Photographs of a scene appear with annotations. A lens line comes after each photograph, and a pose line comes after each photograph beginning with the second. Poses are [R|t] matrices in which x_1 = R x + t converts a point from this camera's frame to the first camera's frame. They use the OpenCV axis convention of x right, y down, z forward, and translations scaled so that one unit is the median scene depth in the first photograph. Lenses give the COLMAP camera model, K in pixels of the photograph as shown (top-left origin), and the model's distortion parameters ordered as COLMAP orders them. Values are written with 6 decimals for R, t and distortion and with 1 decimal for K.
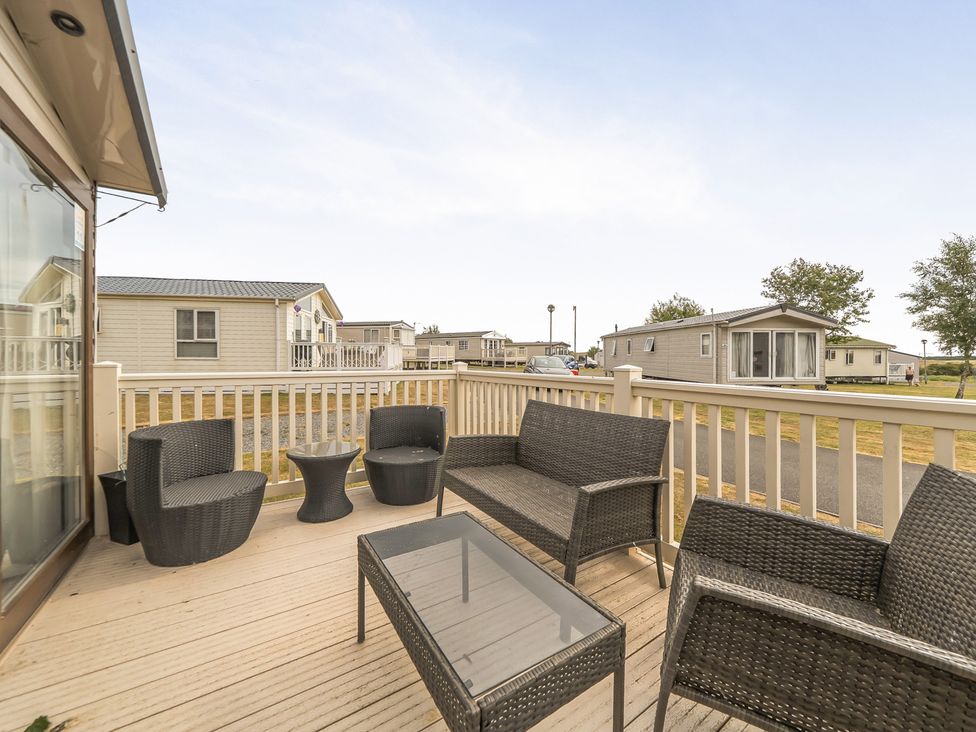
lens RADIAL K [[390.6, 0, 492.3], [0, 390.6, 360.7], [0, 0, 1]] dist [0.002581, 0.000141]
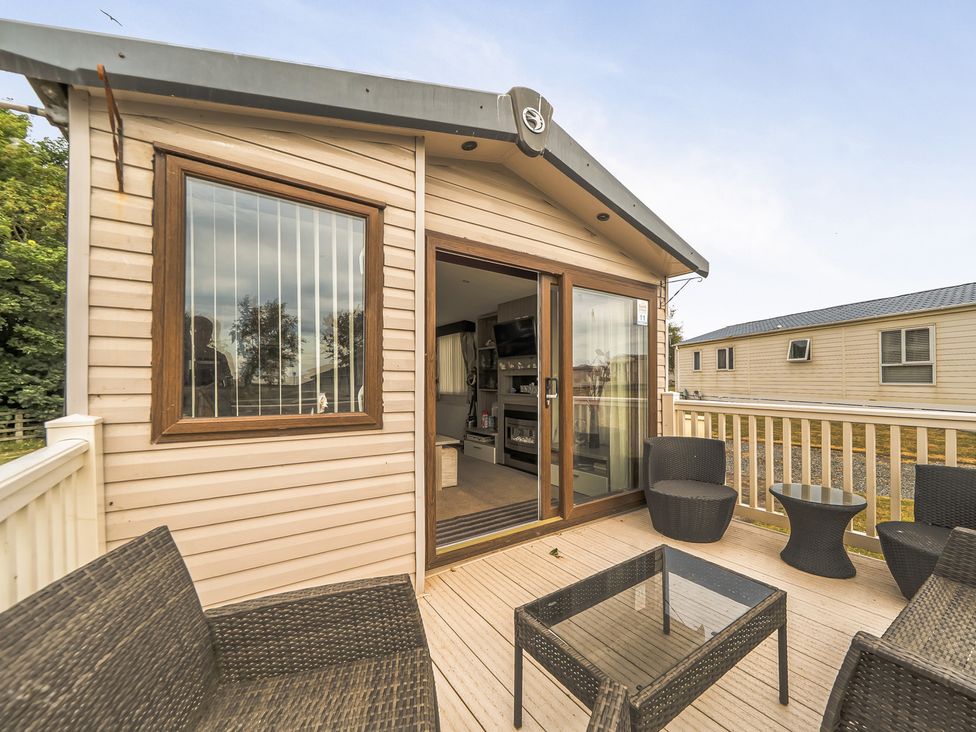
lens RADIAL K [[390.6, 0, 492.8], [0, 390.6, 375.1], [0, 0, 1]] dist [0.002581, 0.000141]
pose [[0.017223, -0.018748, -0.999676, 0.111349], [-0.004156, 0.999814, -0.018822, -0.005901], [0.999843, 0.004479, 0.017142, 0.058240]]
